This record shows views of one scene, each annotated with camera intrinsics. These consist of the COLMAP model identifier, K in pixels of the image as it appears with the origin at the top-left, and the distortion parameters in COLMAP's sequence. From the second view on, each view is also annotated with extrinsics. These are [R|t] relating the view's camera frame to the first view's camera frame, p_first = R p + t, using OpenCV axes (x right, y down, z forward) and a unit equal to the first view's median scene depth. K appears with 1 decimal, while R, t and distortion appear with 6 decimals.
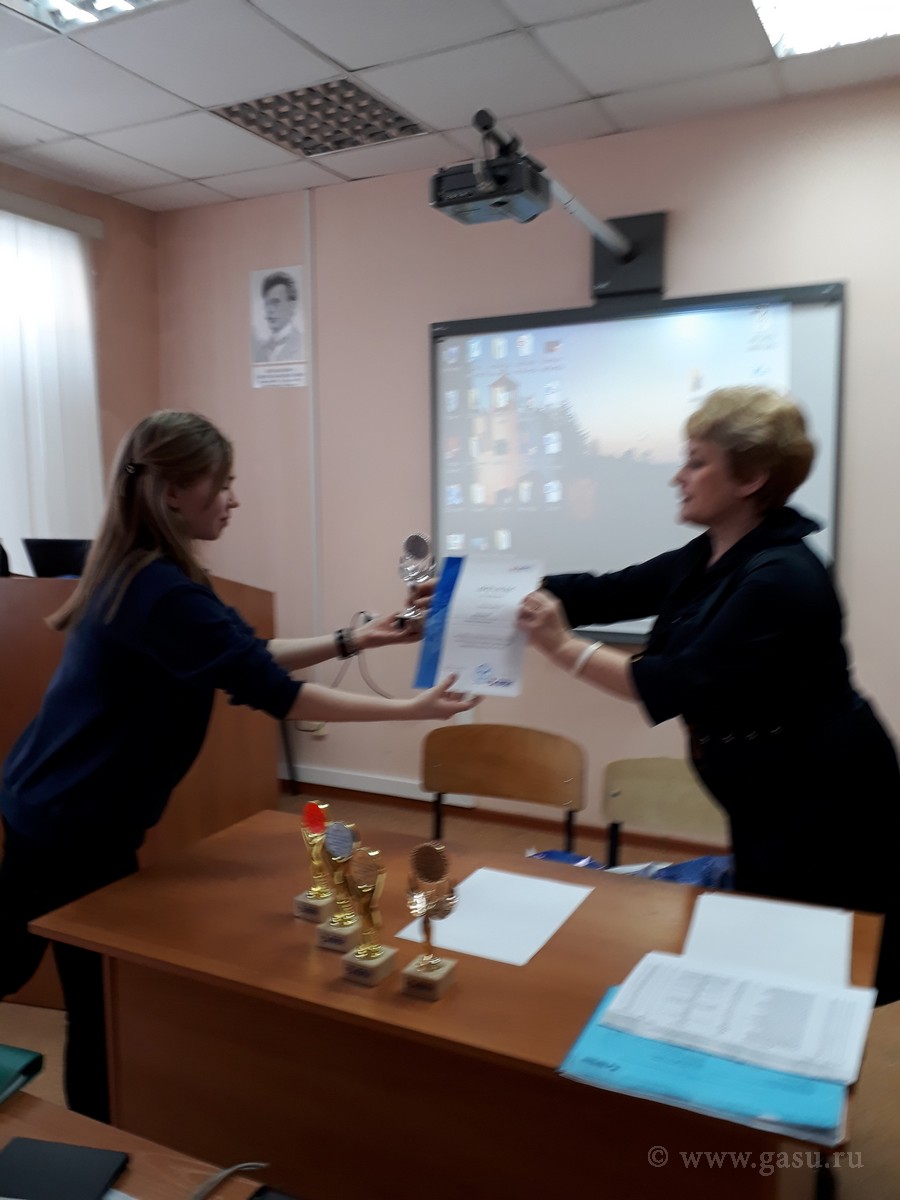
lens RADIAL K [[1027.2, 0, 473.1], [0, 1027.2, 605.4], [0, 0, 1]] dist [0.021039, 0.007697]
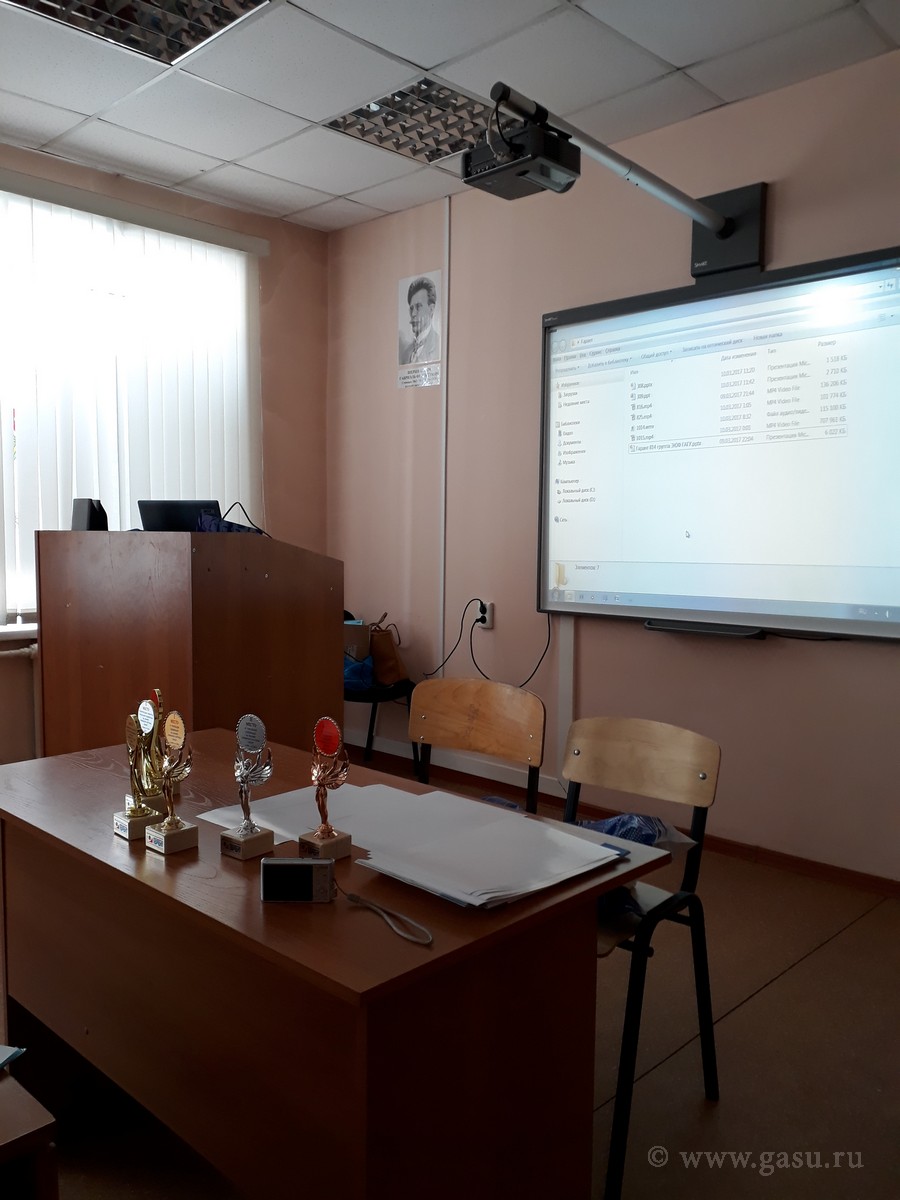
lens RADIAL K [[998.3, 0, 450.8], [0, 998.3, 598.4], [0, 0, 1]] dist [0.059489, -0.088077]
pose [[0.954237, 0.036823, -0.296776, 0.190771], [-0.047134, 0.998505, -0.027662, 0.040568], [0.295314, 0.040384, 0.954546, 0.039438]]
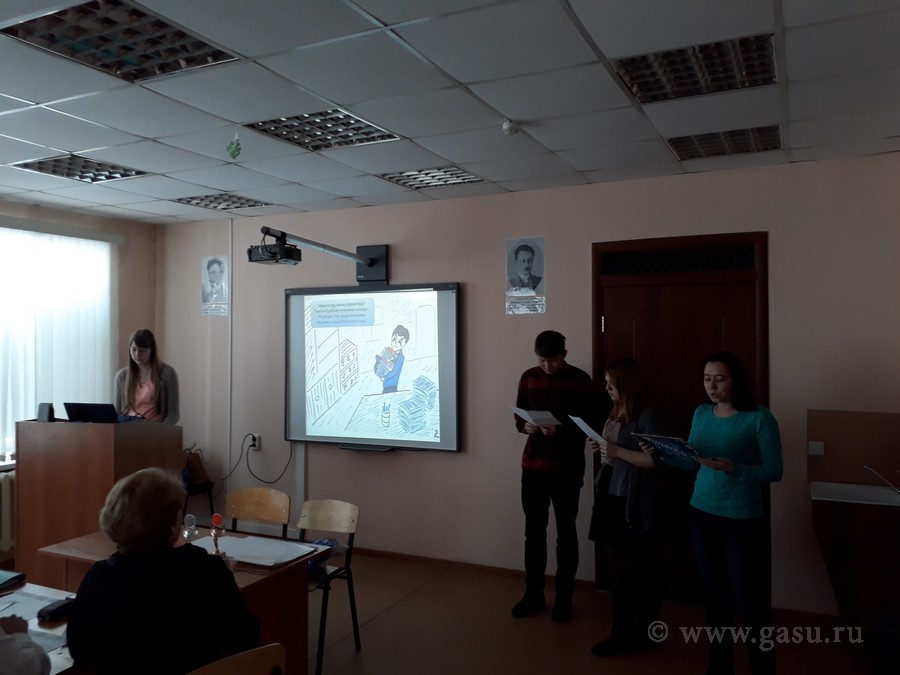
lens RADIAL K [[748.7, 0, 459.0], [0, 748.7, 328.8], [0, 0, 1]] dist [0.059489, -0.088077]
pose [[0.999873, 0.002874, 0.015674, 0.295037], [-0.001001, 0.992987, -0.118216, -0.028137], [-0.015904, 0.118186, 0.992864, -0.477392]]
